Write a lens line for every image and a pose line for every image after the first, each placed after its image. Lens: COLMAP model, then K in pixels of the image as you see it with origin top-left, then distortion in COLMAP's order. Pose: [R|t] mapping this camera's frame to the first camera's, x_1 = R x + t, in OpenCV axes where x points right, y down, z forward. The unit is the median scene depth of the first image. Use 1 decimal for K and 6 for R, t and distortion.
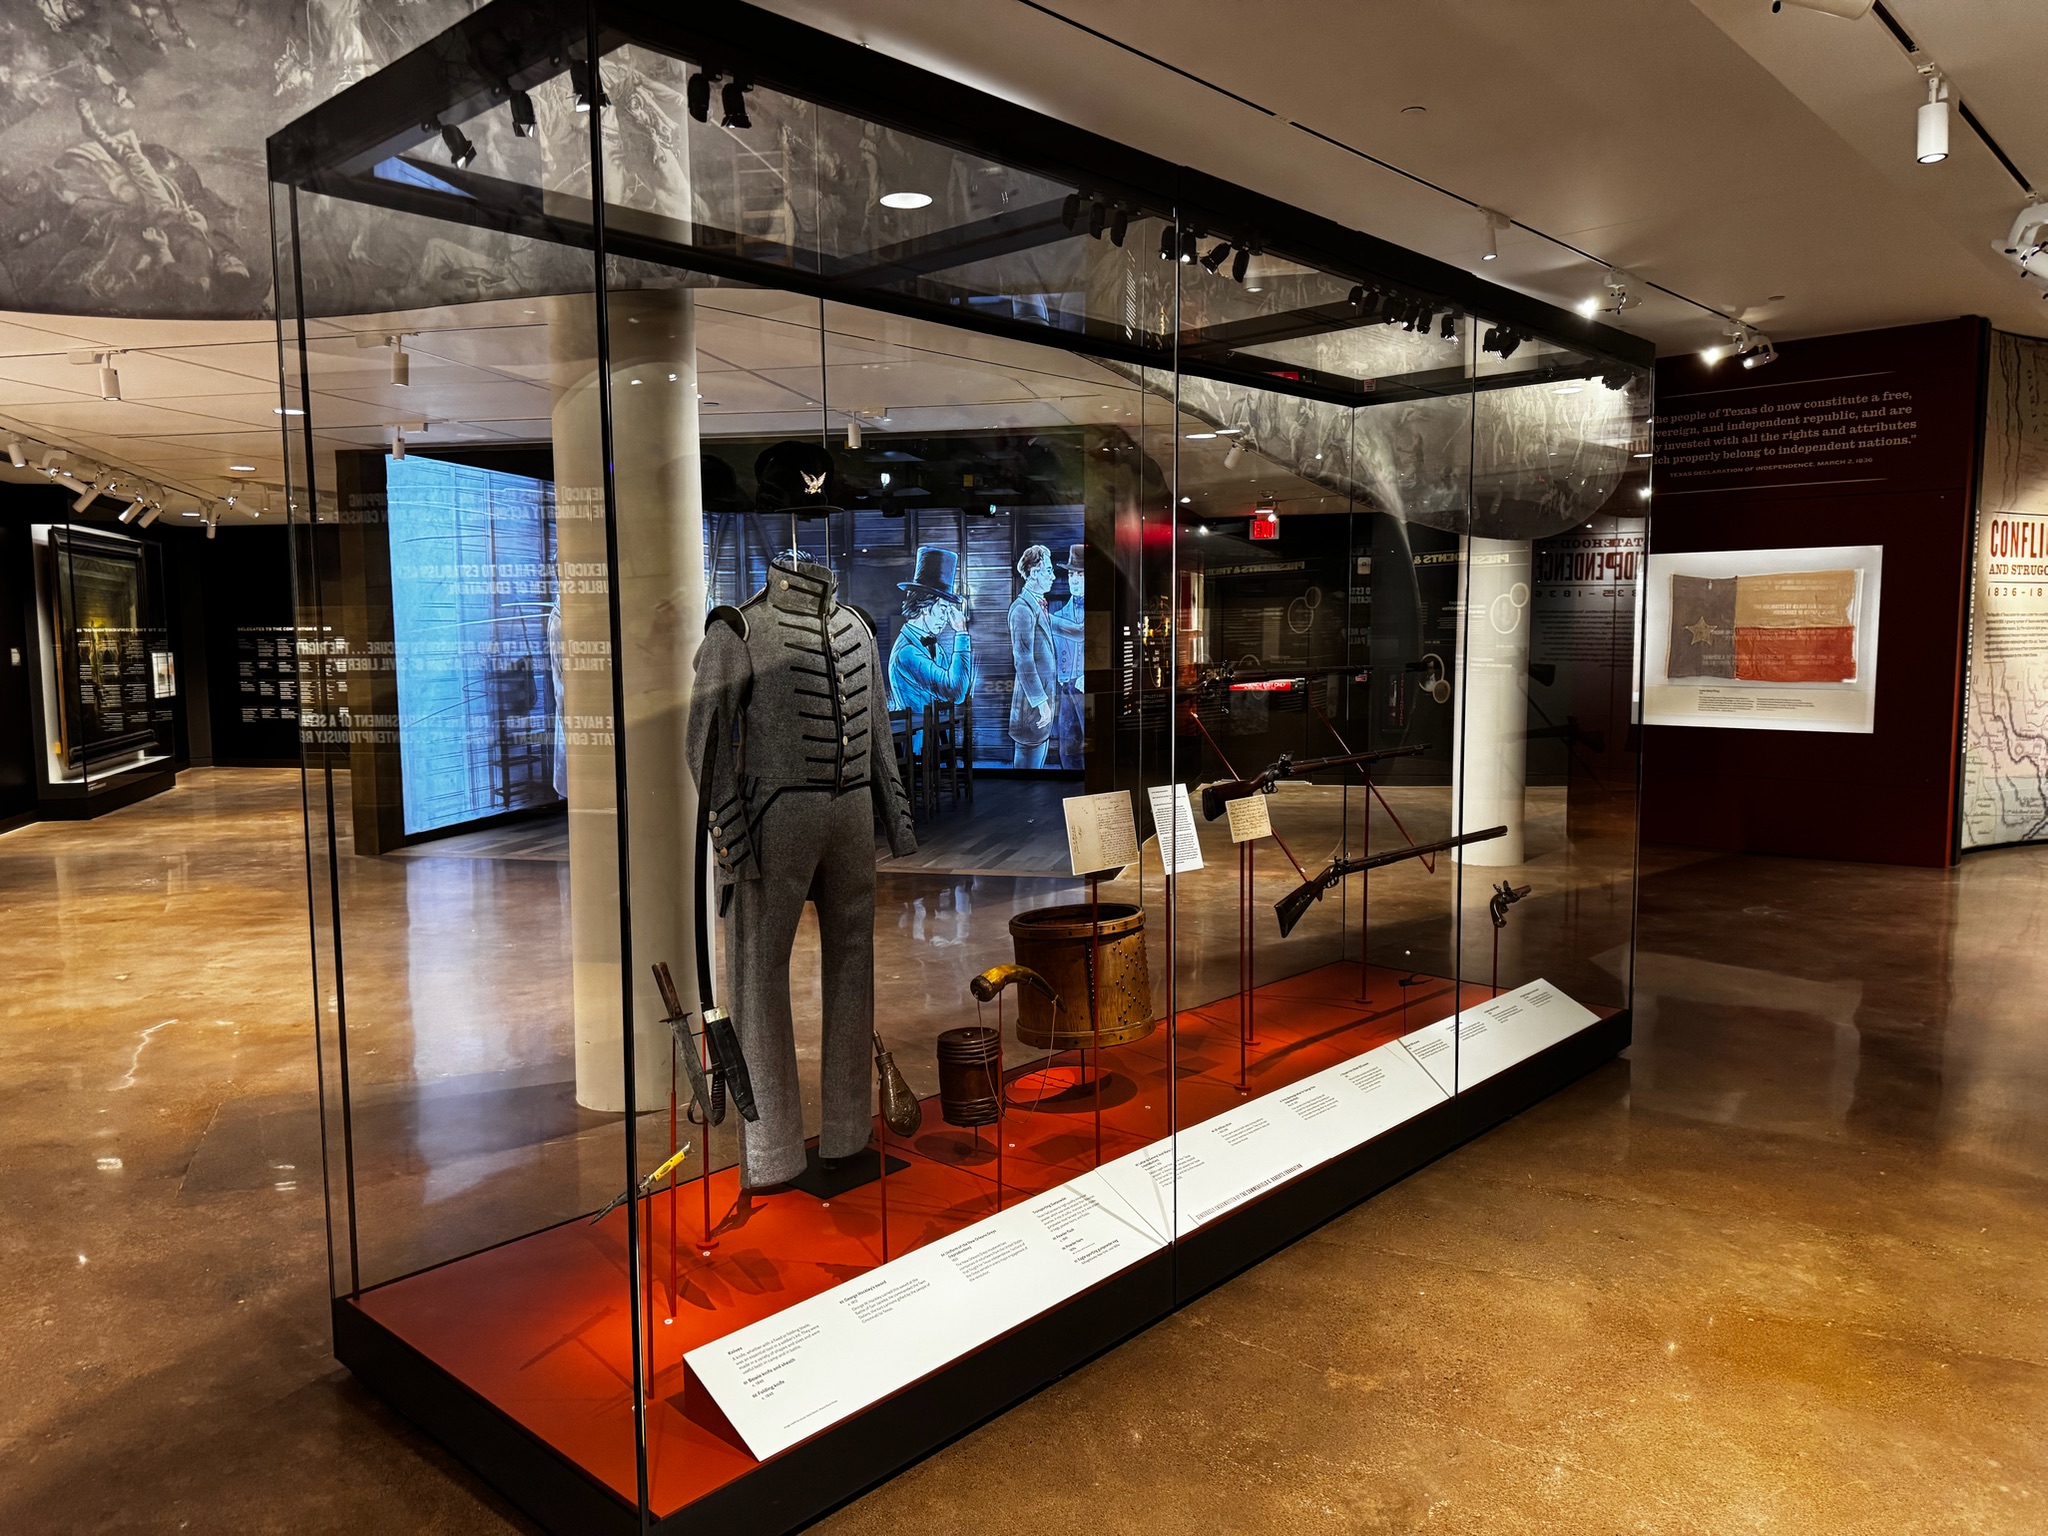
lens RADIAL K [[1424.4, 0, 1024.0], [0, 1424.4, 768.0], [0, 0, 1]] dist [-0.003607, -0.004719]
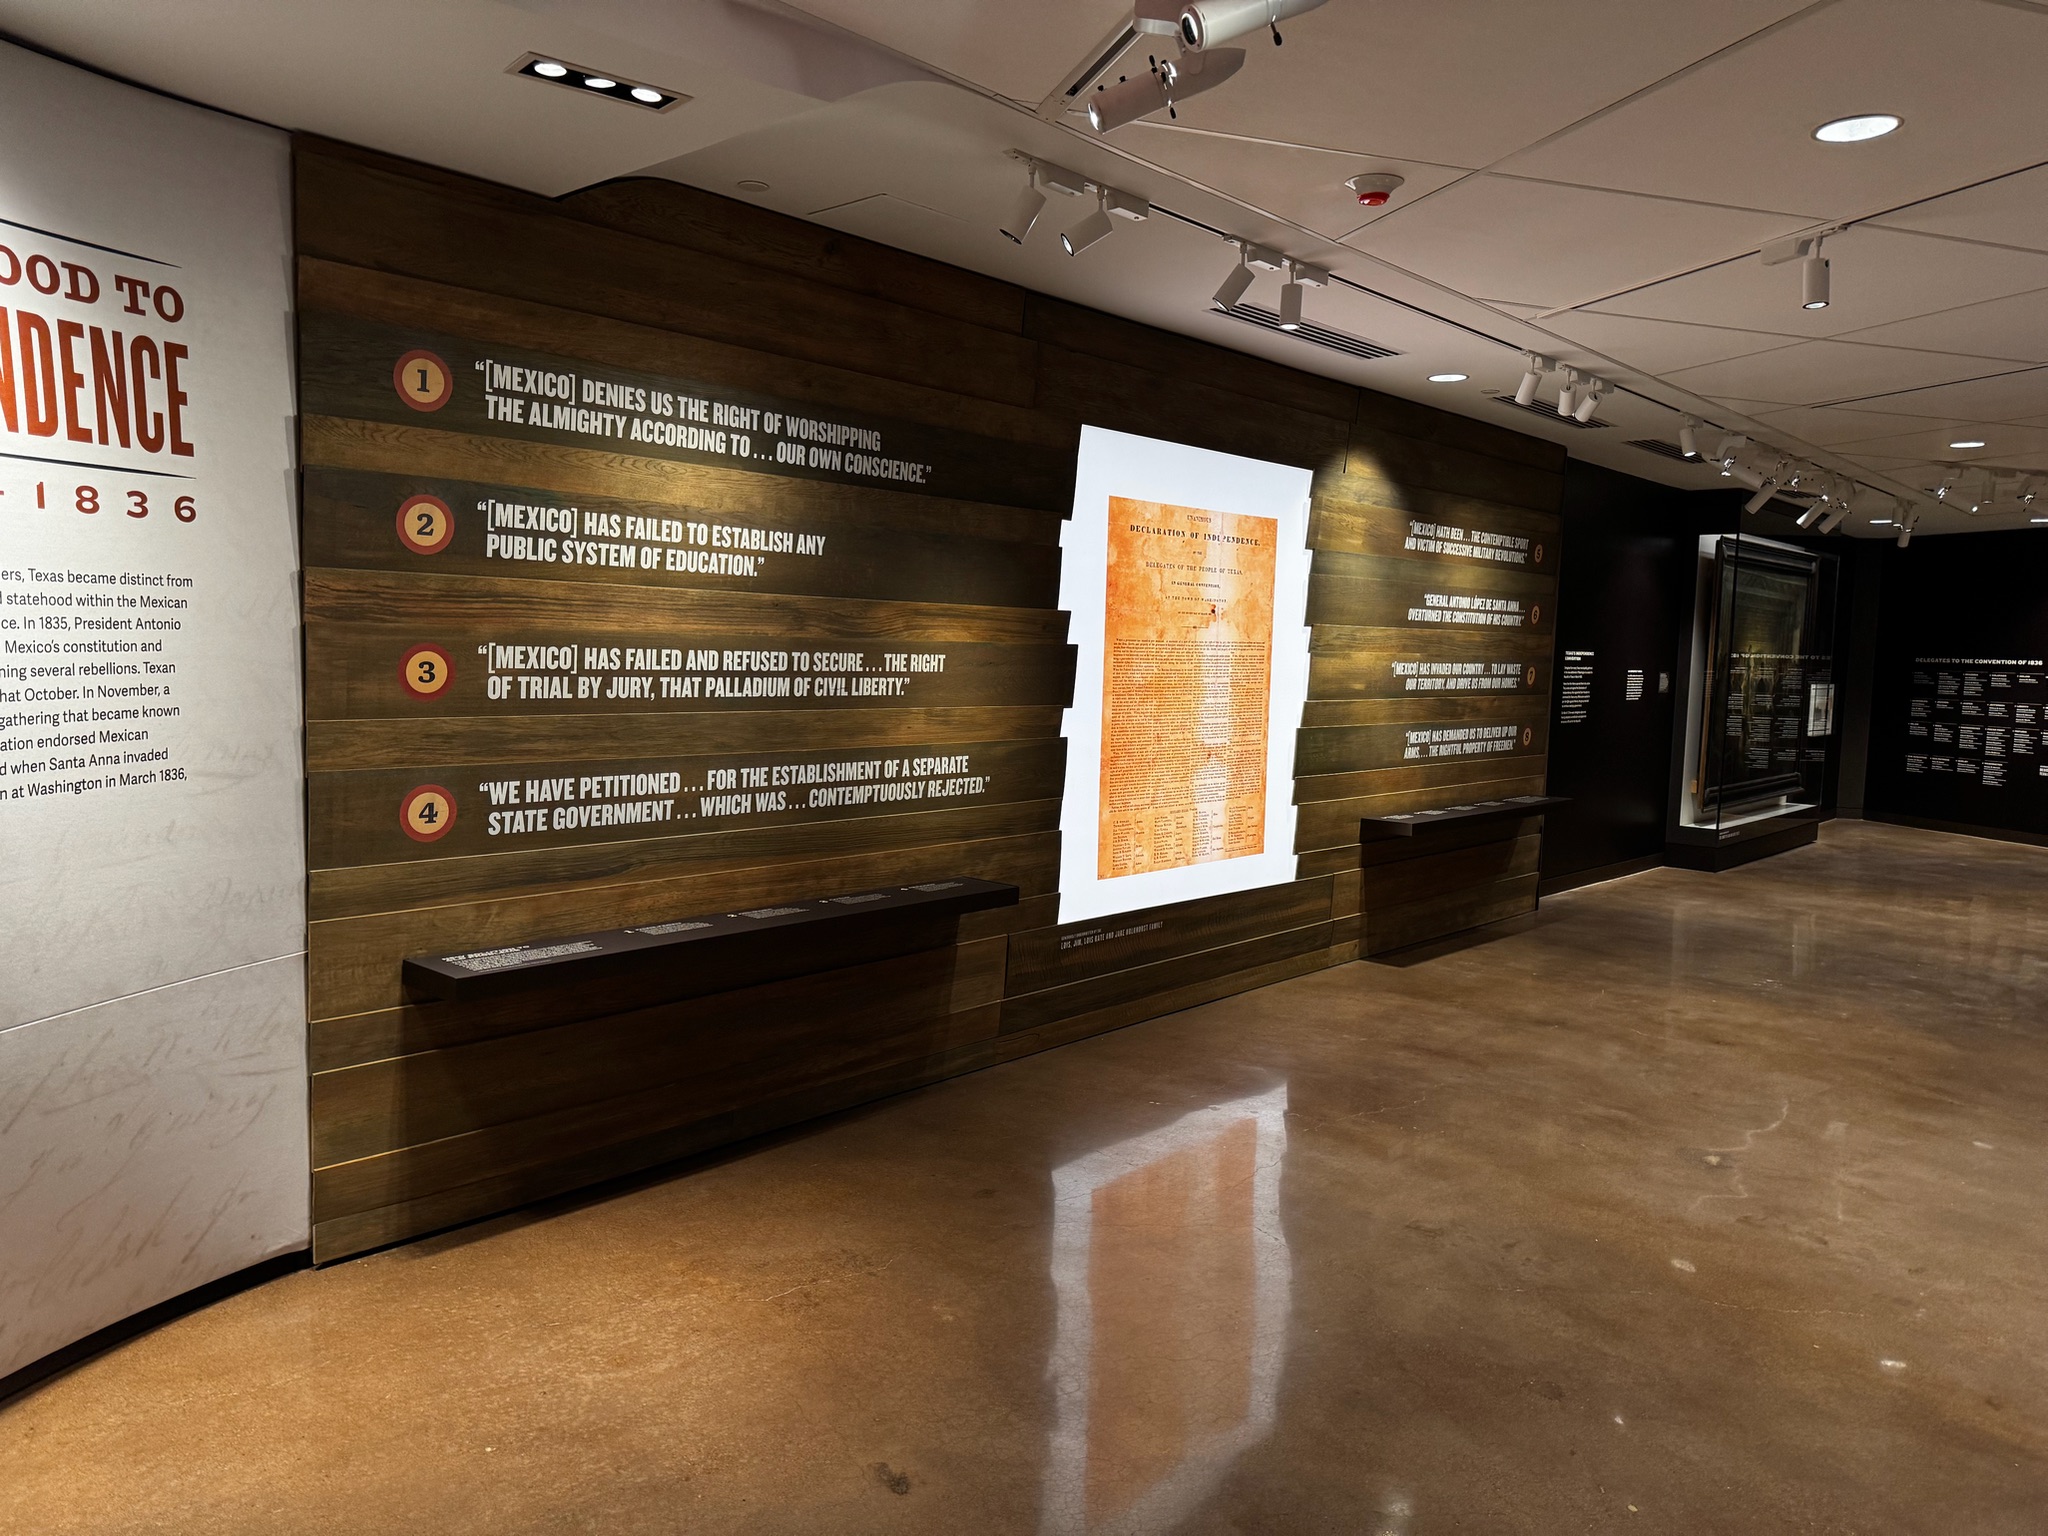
lens RADIAL K [[1409.5, 0, 1070.6], [0, 1409.5, 770.3], [0, 0, 1]] dist [0.154599, -0.206289]
pose [[0.523782, 0.094934, -0.846546, -0.101413], [-0.112087, 0.992811, 0.041985, -0.015619], [0.844446, 0.072895, 0.530658, 0.159434]]
